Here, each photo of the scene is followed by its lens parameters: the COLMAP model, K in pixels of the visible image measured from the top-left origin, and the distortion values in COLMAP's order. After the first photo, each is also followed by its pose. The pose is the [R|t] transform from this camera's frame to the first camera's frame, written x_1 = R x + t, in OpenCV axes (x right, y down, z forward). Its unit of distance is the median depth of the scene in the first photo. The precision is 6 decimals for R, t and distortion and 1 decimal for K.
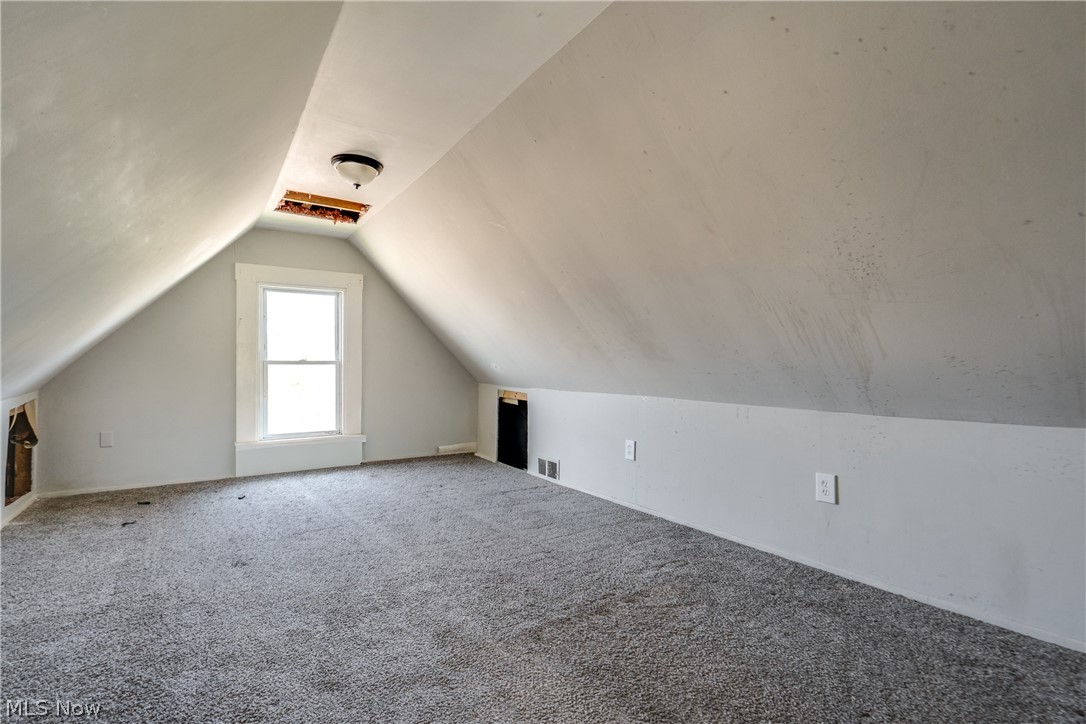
lens RADIAL K [[511.0, 0, 549.9], [0, 511.0, 361.7], [0, 0, 1]] dist [-0.001033, 0.001289]
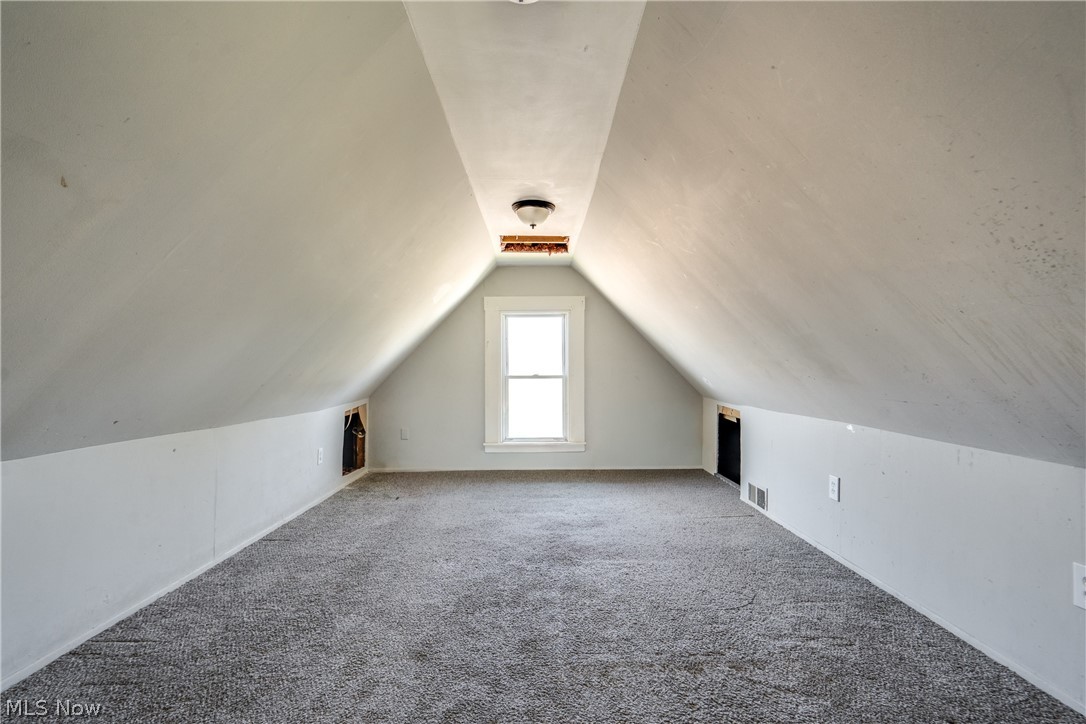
lens RADIAL K [[511.0, 0, 549.9], [0, 511.0, 361.7], [0, 0, 1]] dist [-0.001033, 0.001289]
pose [[0.836635, -0.013207, -0.547602, 0.236111], [0.009155, 0.999907, -0.010128, -0.027455], [0.547684, 0.003460, 0.836678, 0.063614]]
